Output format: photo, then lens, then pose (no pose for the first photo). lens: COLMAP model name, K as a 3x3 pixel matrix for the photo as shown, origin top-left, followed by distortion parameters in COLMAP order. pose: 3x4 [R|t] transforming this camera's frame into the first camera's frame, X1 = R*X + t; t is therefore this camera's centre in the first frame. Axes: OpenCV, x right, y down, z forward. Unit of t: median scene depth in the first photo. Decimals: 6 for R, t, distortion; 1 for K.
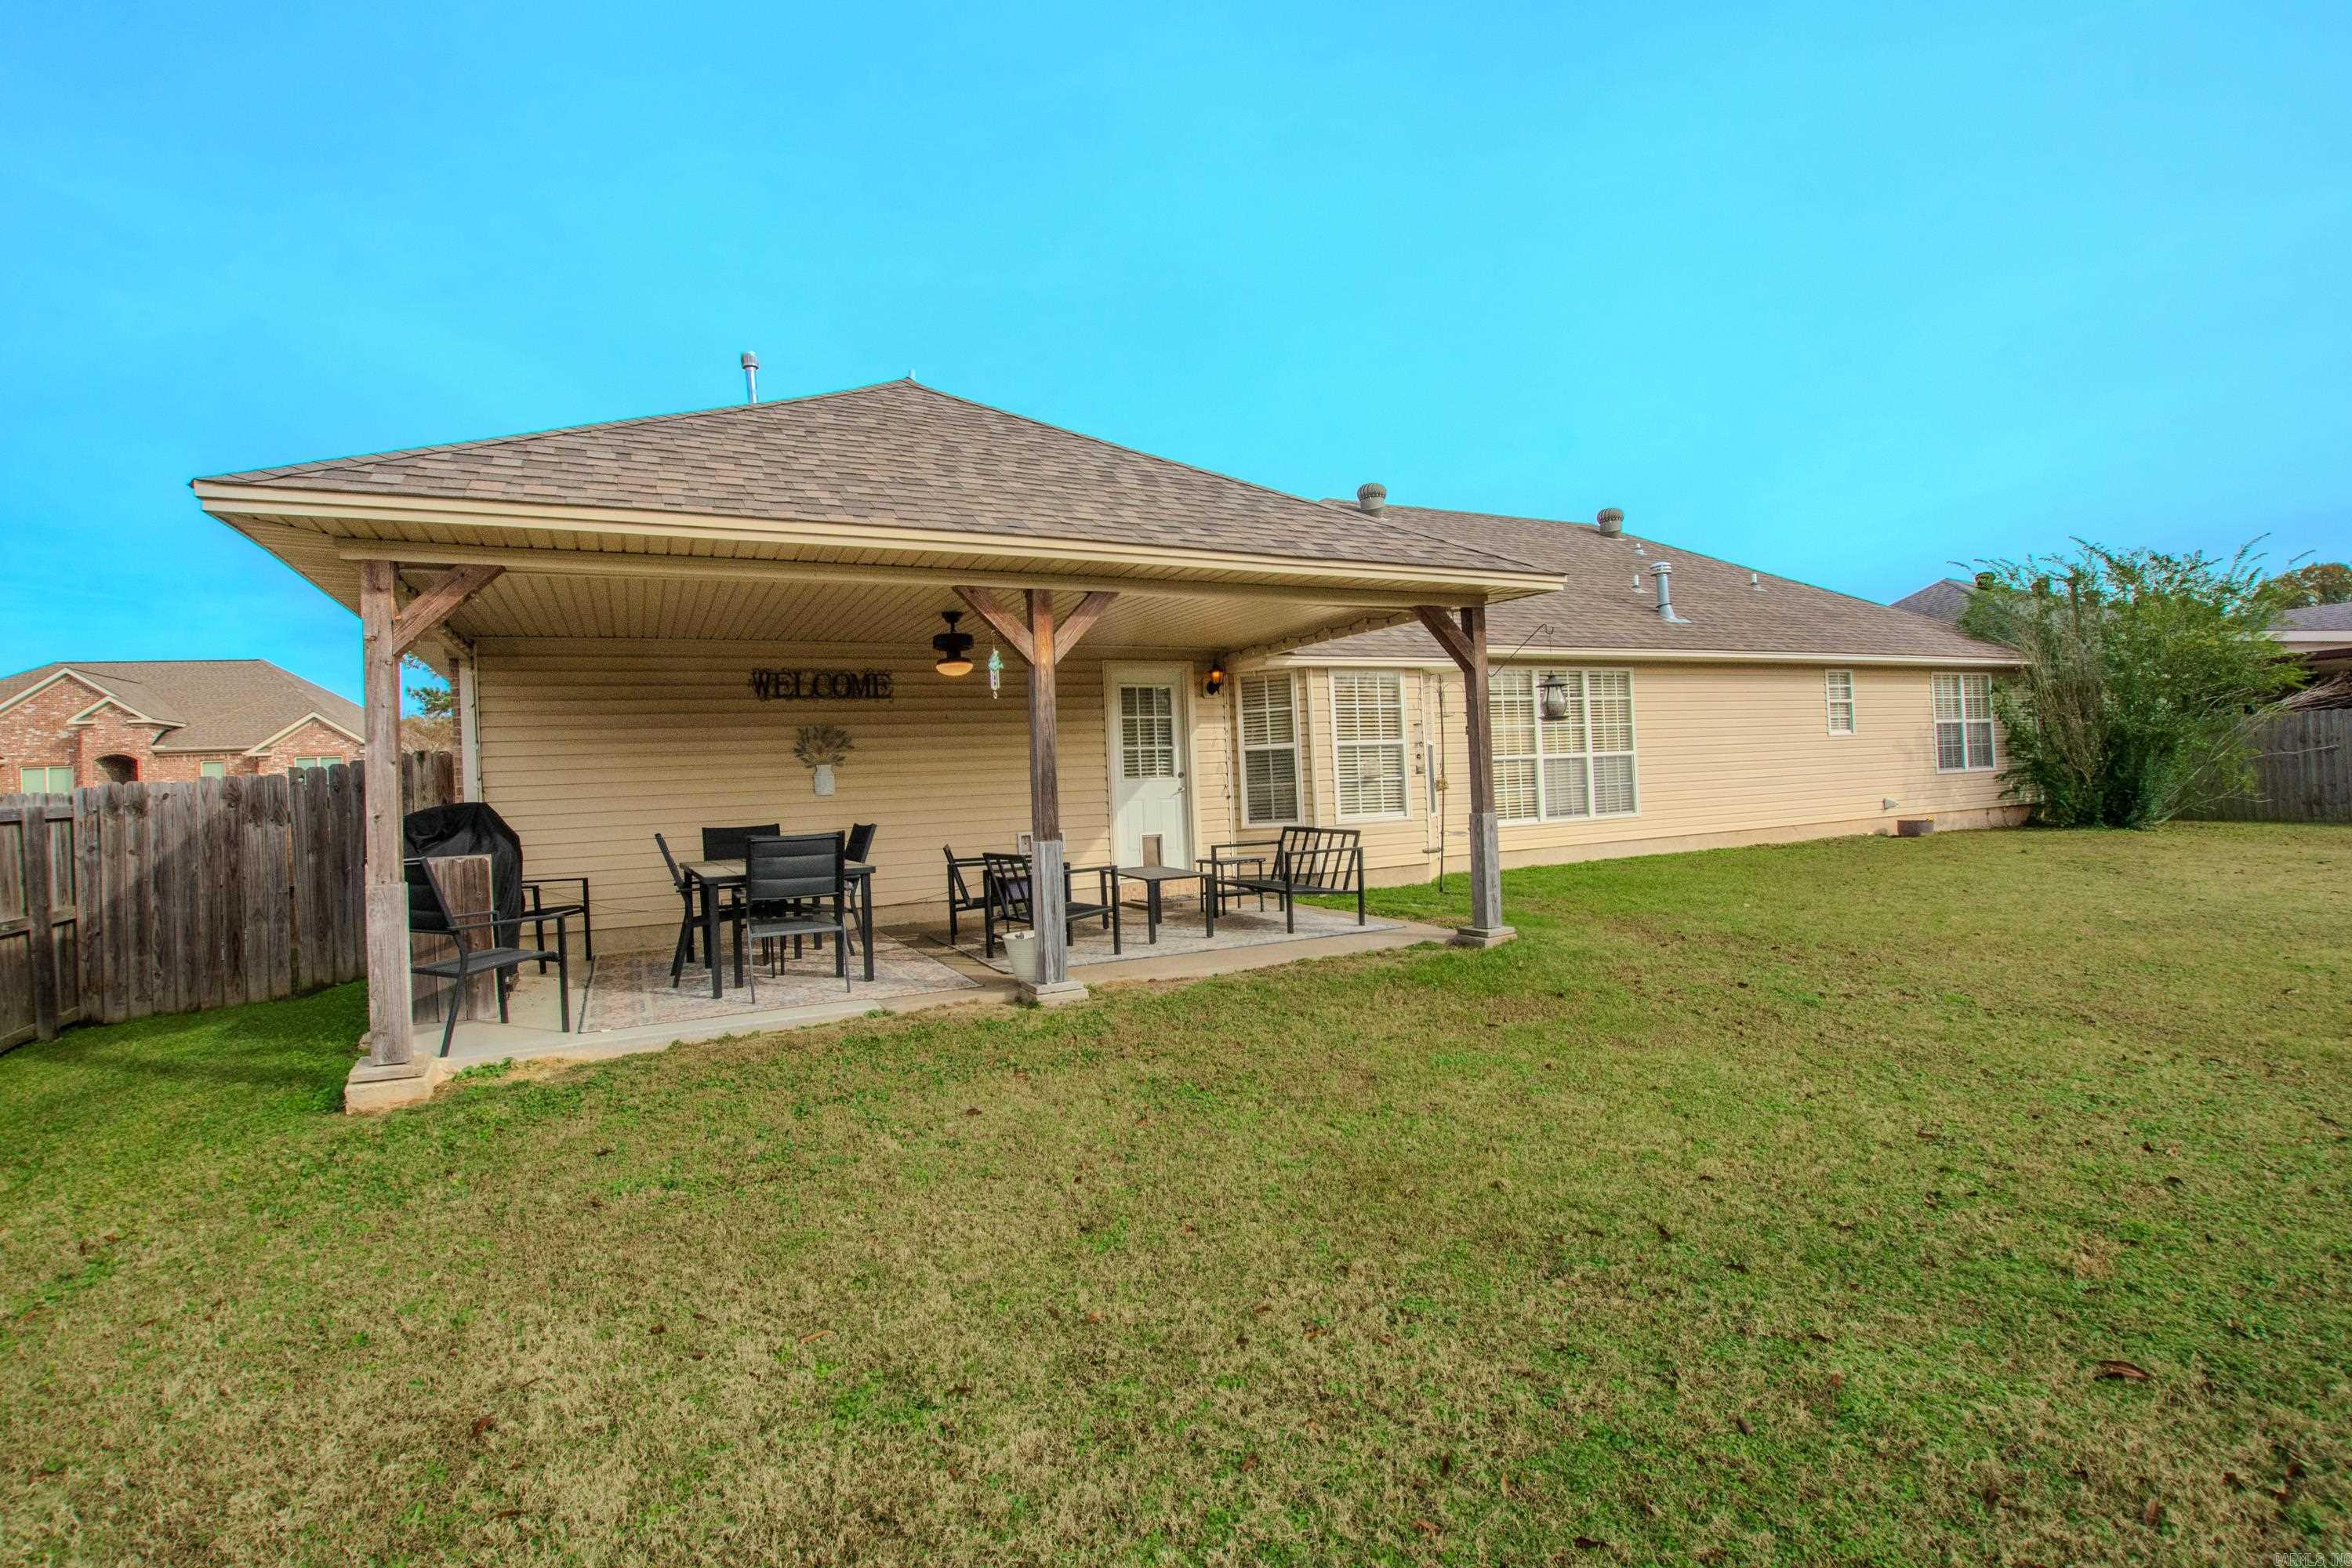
lens RADIAL K [[1130.7, 0, 1188.8], [0, 1130.7, 781.4], [0, 0, 1]] dist [-0.037483, 0.007048]
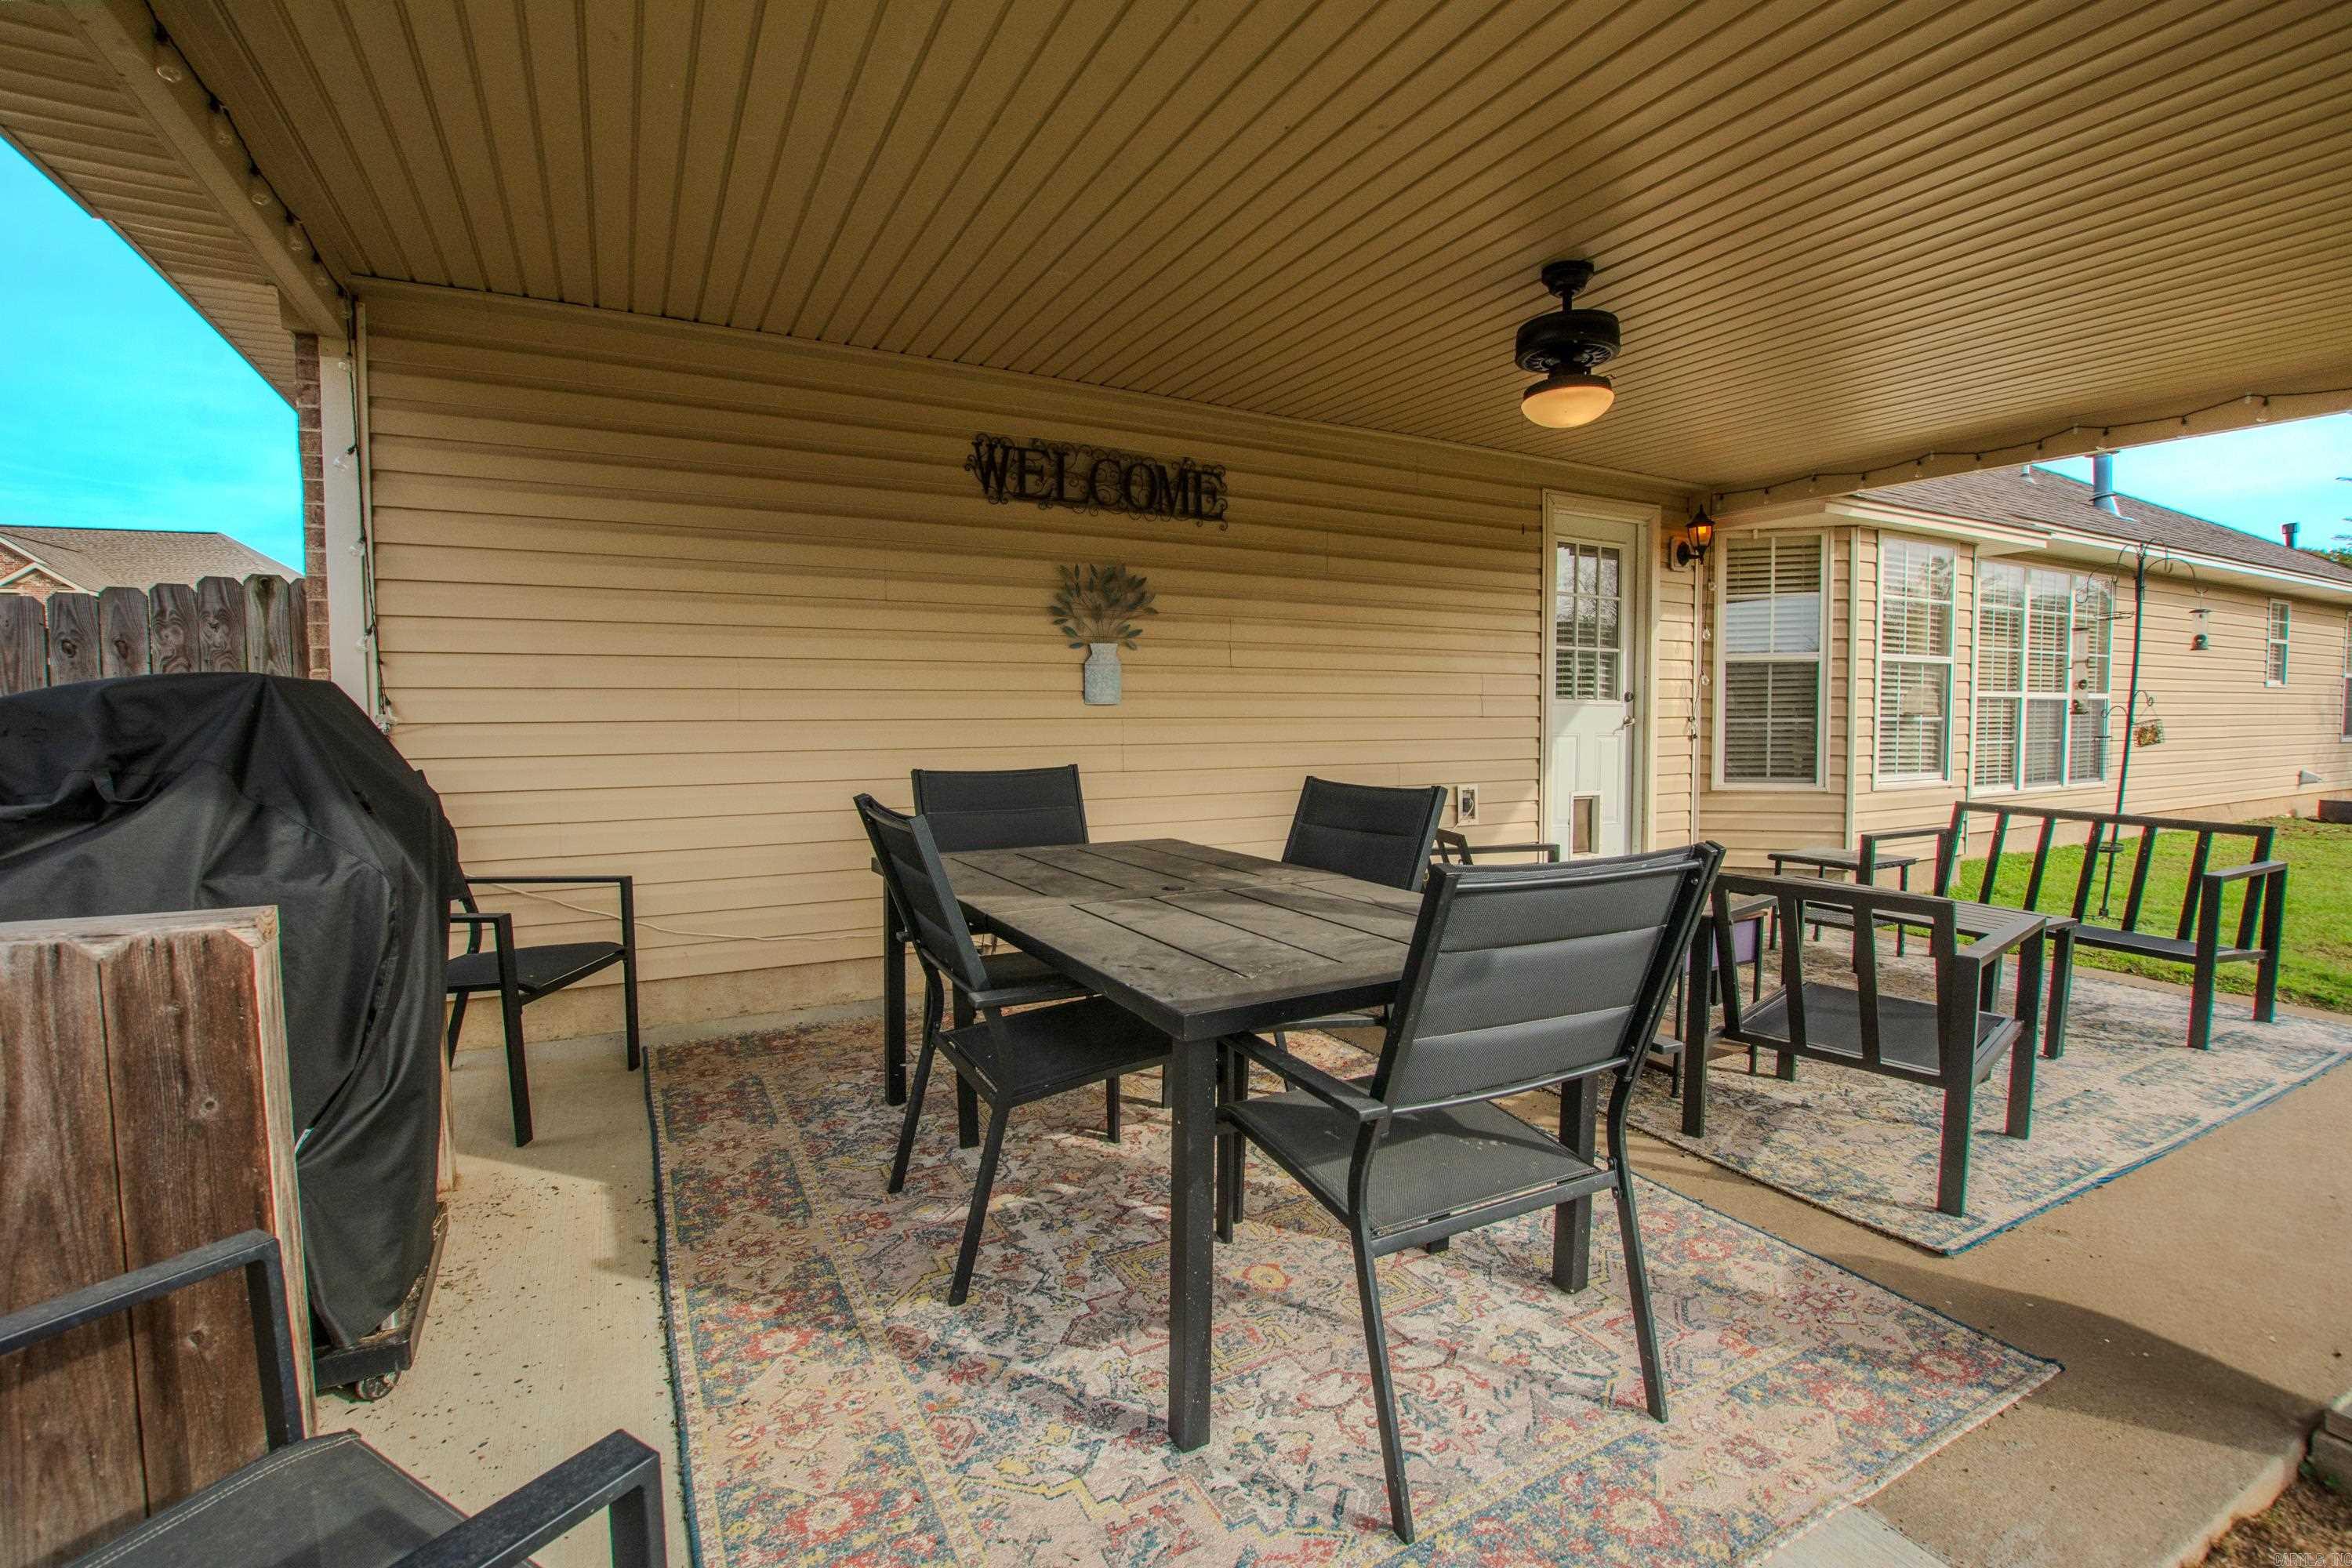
lens RADIAL K [[1066.1, 0, 1192.8], [0, 1066.1, 783.8], [0, 0, 1]] dist [-0.033616, 0.007025]
pose [[0.998407, 0.040808, 0.038962, -0.298295], [-0.043468, 0.996595, 0.070057, 0.012300], [-0.035970, -0.071639, 0.996782, 0.519848]]
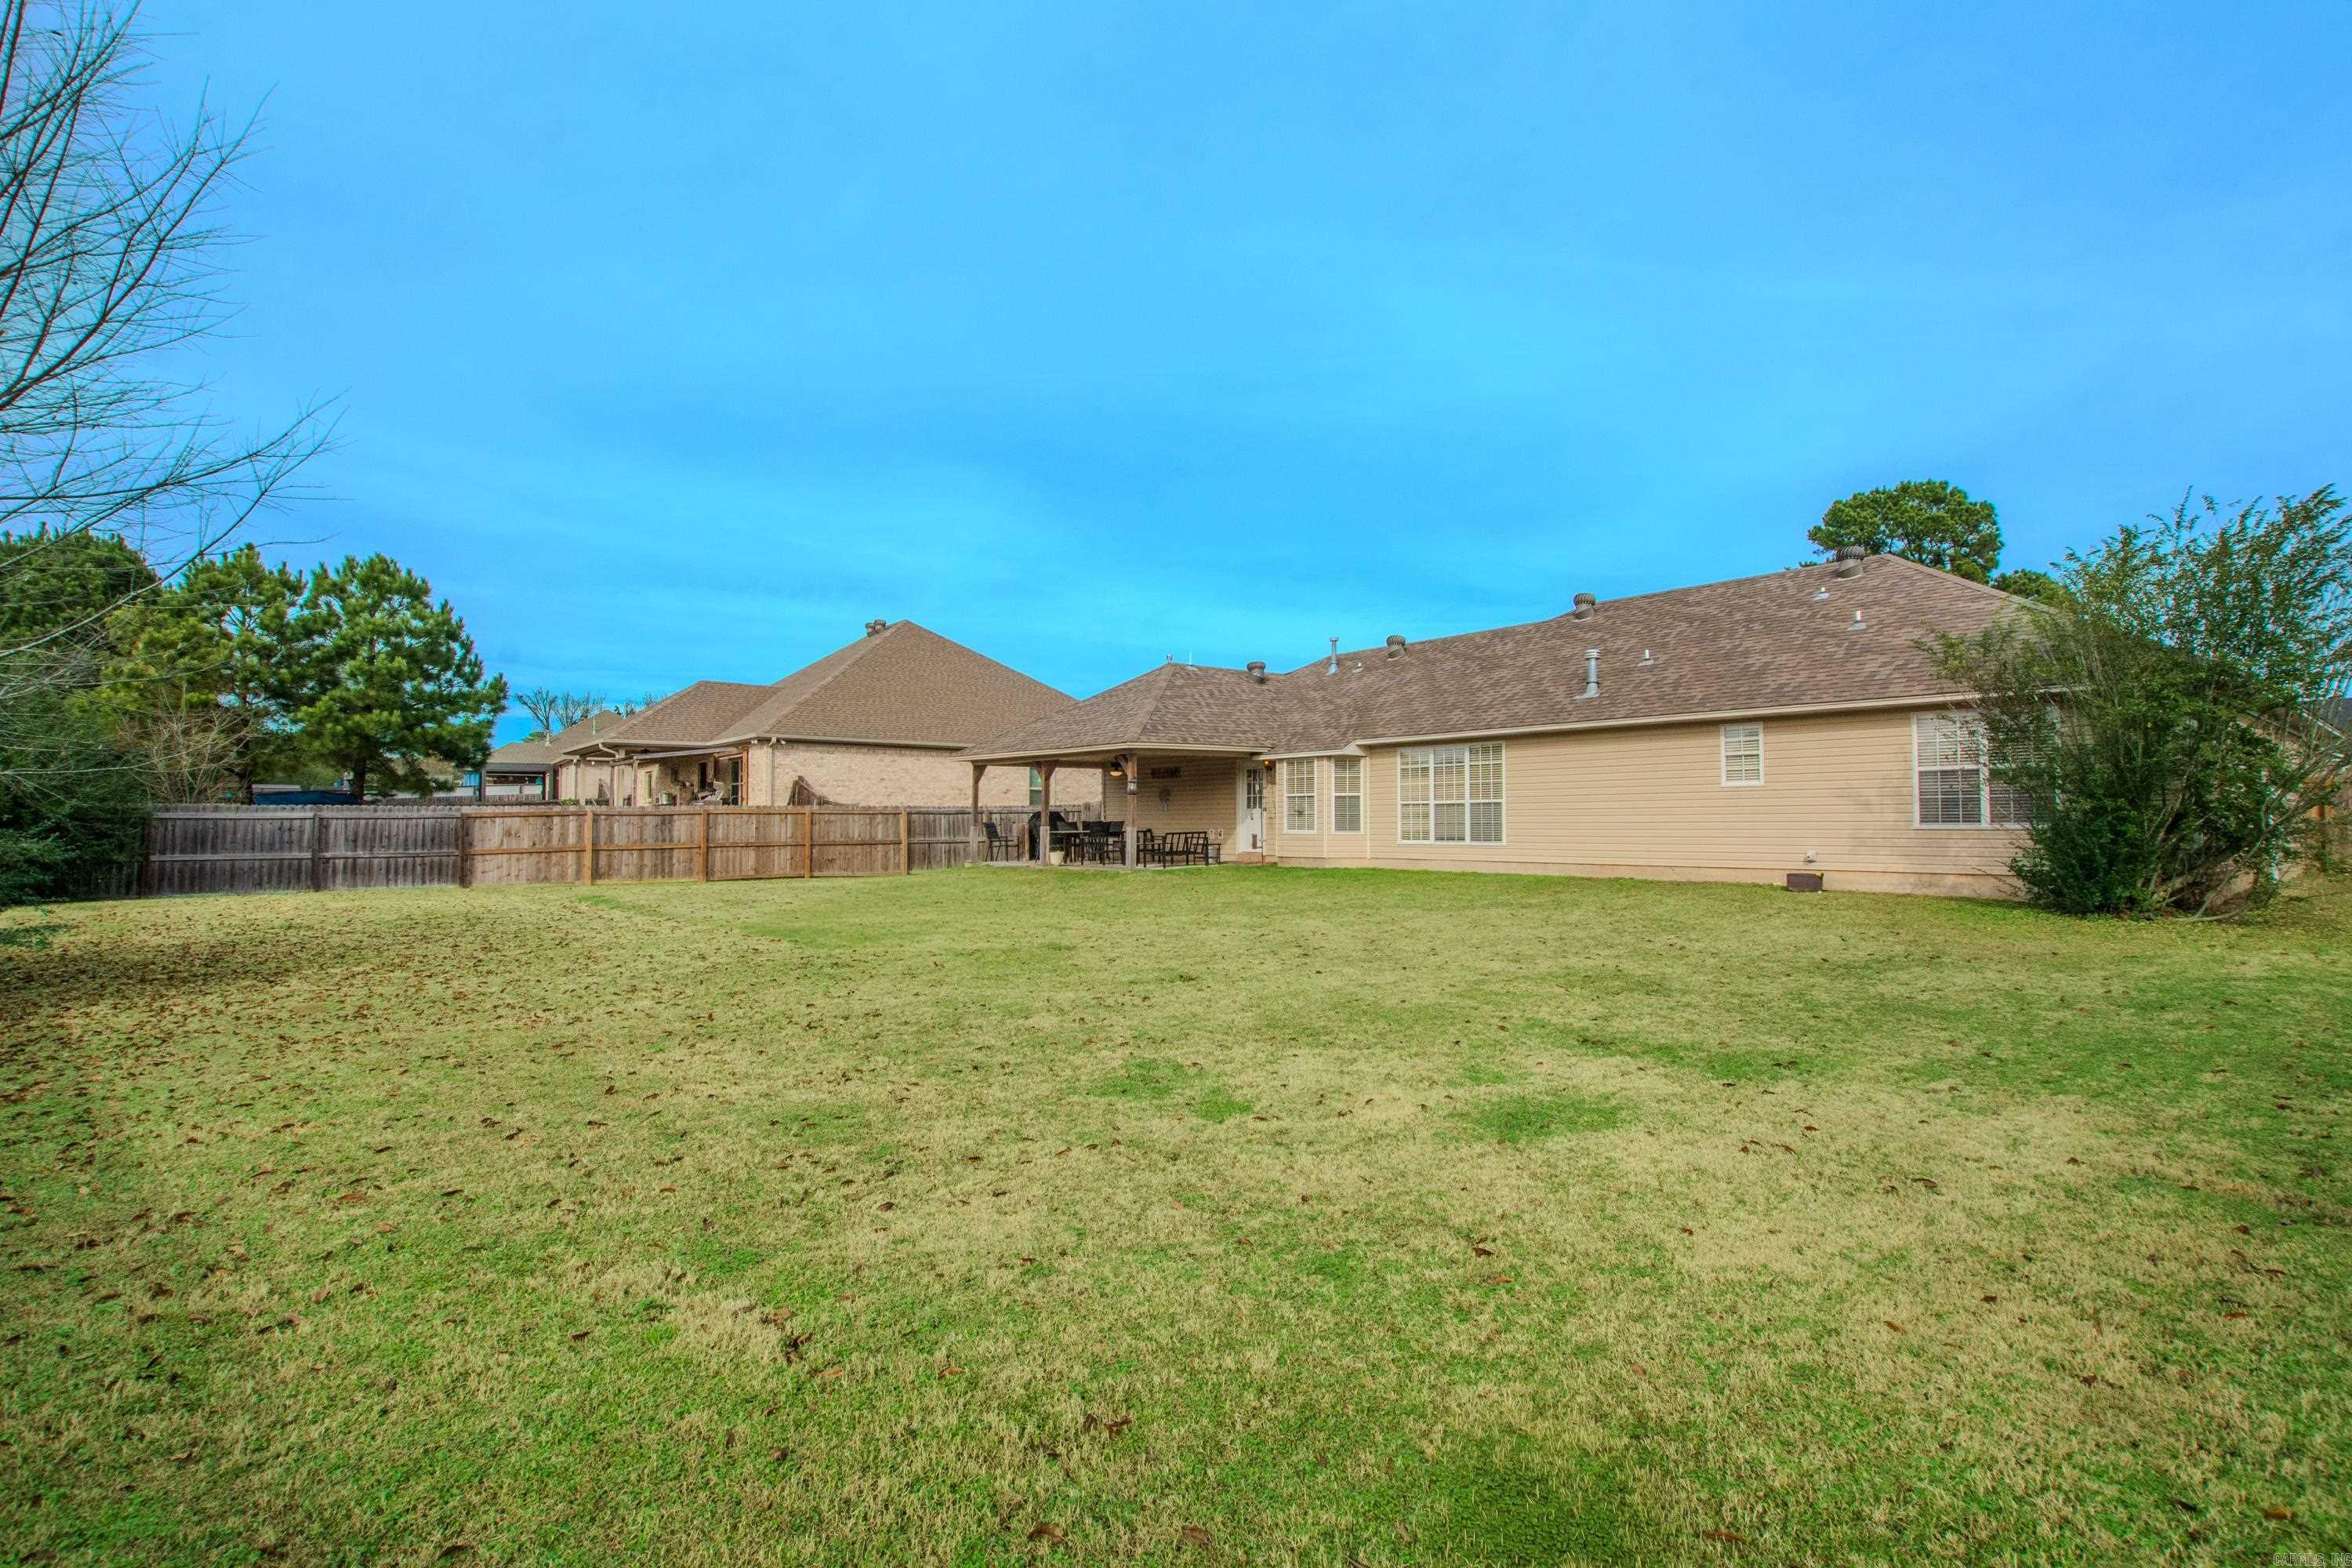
lens RADIAL K [[1130.7, 0, 1188.8], [0, 1130.7, 781.4], [0, 0, 1]] dist [-0.037483, 0.007048]
pose [[0.210053, 0.009151, -0.977647, 2.470377], [0.000001, 0.999956, 0.009360, -0.090853], [0.977690, -0.001967, 0.210044, 0.454894]]
